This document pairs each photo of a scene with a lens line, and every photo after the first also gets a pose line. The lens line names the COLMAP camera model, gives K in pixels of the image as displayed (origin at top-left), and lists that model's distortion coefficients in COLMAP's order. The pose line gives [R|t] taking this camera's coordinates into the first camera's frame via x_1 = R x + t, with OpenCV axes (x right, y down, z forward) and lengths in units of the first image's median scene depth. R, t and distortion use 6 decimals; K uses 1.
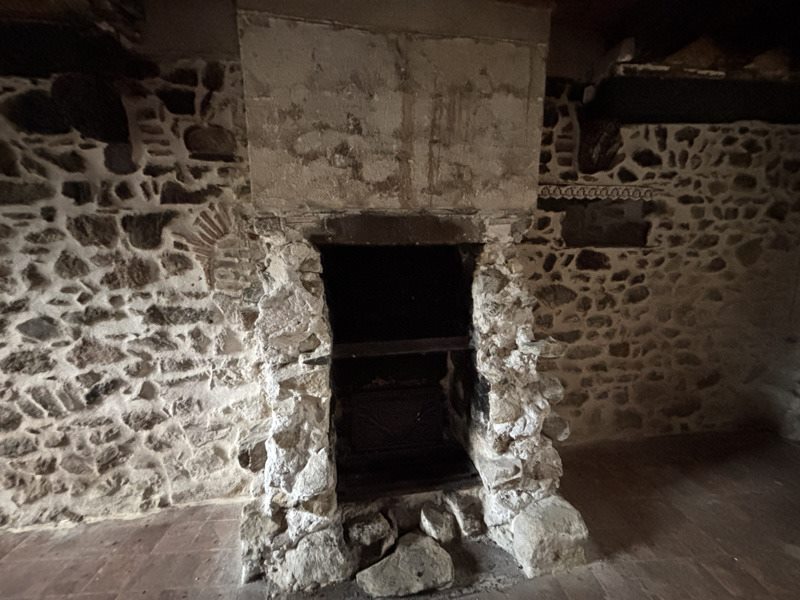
lens RADIAL K [[318.9, 0, 398.6], [0, 318.9, 295.7], [0, 0, 1]] dist [-0.002275, -0.000532]
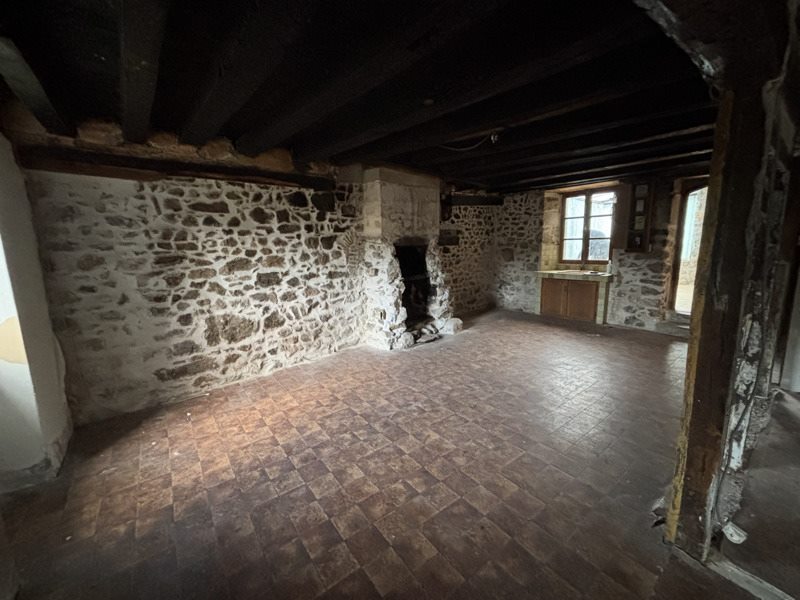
lens RADIAL K [[318.9, 0, 398.6], [0, 318.9, 295.7], [0, 0, 1]] dist [-0.002275, -0.000532]
pose [[0.827357, -0.106151, 0.551554, -1.800823], [0.109530, 0.993619, 0.026929, 0.226453], [-0.550893, 0.038132, 0.833704, -1.507206]]
